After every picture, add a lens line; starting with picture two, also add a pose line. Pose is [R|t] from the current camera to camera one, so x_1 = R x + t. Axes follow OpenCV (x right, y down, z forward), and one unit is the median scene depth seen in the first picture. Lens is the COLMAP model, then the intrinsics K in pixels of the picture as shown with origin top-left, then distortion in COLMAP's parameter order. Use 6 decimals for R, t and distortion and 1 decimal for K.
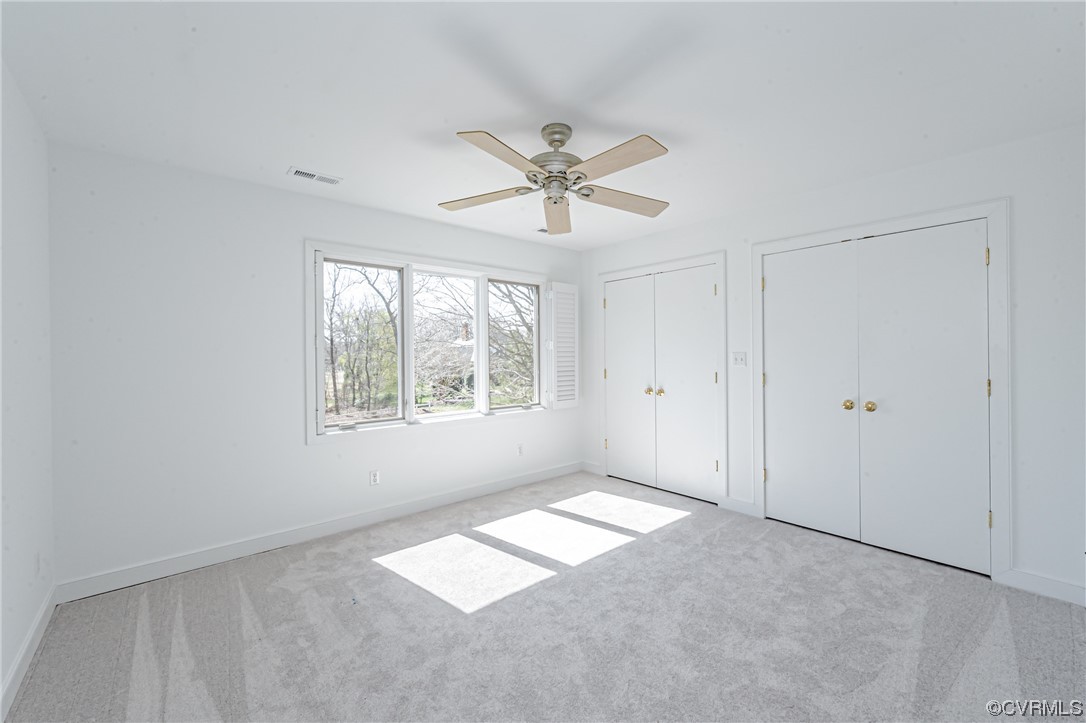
lens RADIAL K [[436.5, 0, 538.7], [0, 436.5, 358.6], [0, 0, 1]] dist [-0.000602, -0.000004]
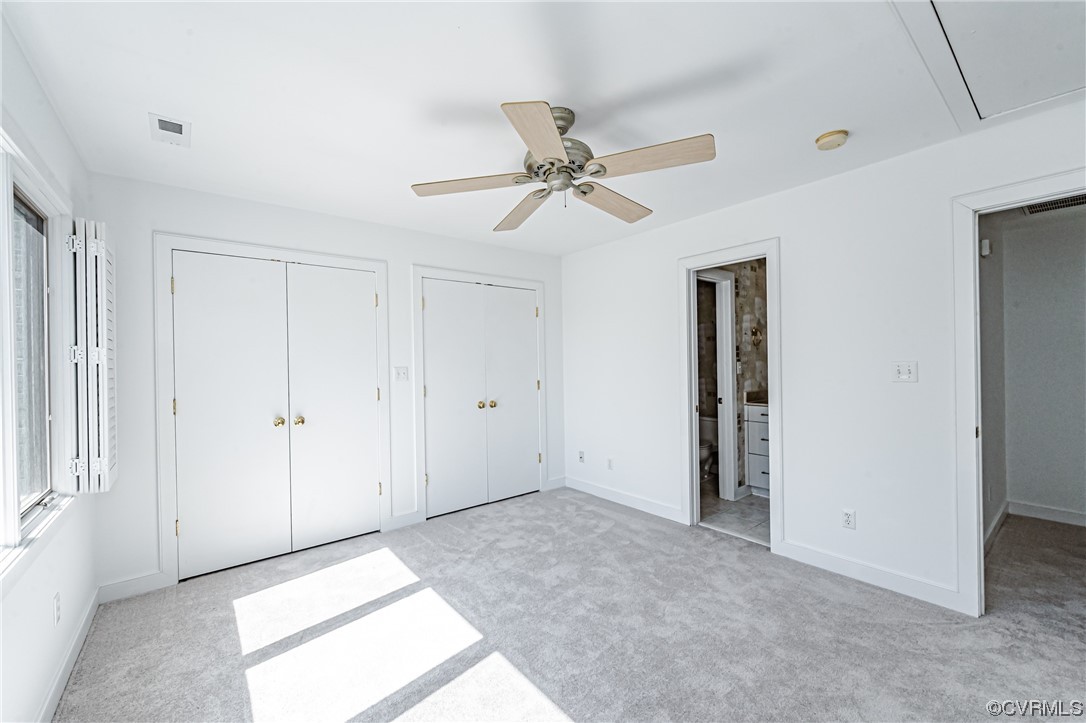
lens RADIAL K [[436.5, 0, 539.3], [0, 436.5, 360.9], [0, 0, 1]] dist [-0.000602, -0.000004]
pose [[0.034997, 0.011178, 0.999325, -0.557096], [0.025974, 0.999589, -0.012090, -0.008217], [-0.999050, 0.026380, 0.034692, 0.671890]]
